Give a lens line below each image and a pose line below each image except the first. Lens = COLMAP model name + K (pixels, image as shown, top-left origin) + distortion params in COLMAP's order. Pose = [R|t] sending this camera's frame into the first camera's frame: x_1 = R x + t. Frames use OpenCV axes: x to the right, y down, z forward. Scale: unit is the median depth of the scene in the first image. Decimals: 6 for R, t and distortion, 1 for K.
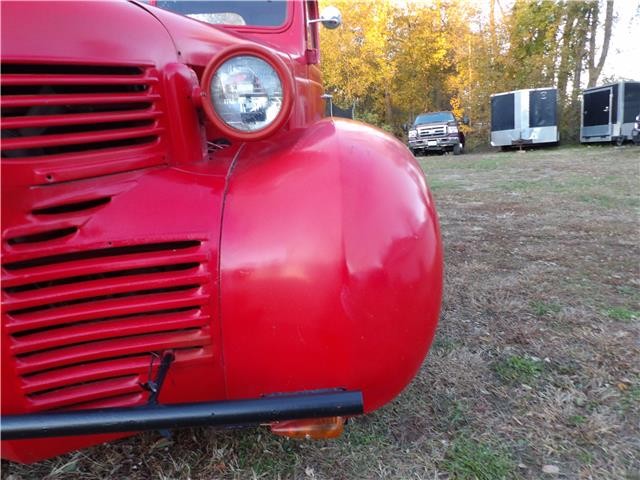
lens RADIAL K [[454.5, 0, 322.8], [0, 454.5, 238.0], [0, 0, 1]] dist [0.007393, -0.001805]
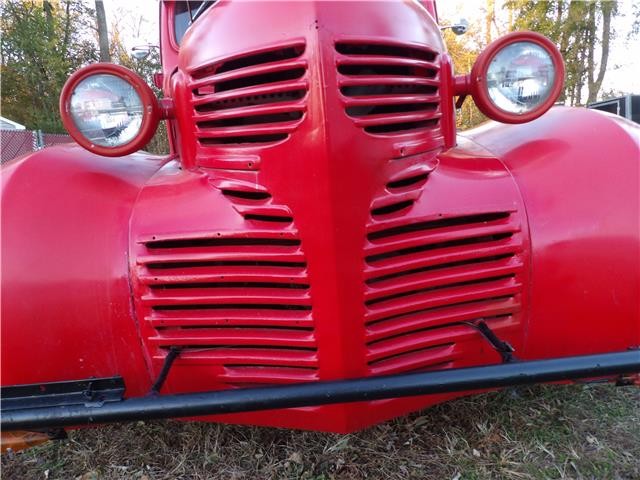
lens RADIAL K [[462.2, 0, 319.5], [0, 462.2, 249.2], [0, 0, 1]] dist [0.009268, -0.001002]
pose [[0.998709, -0.032204, 0.039295, -0.650025], [0.033403, 0.998984, -0.030250, 0.093119], [-0.038281, 0.031523, 0.998770, -0.045509]]
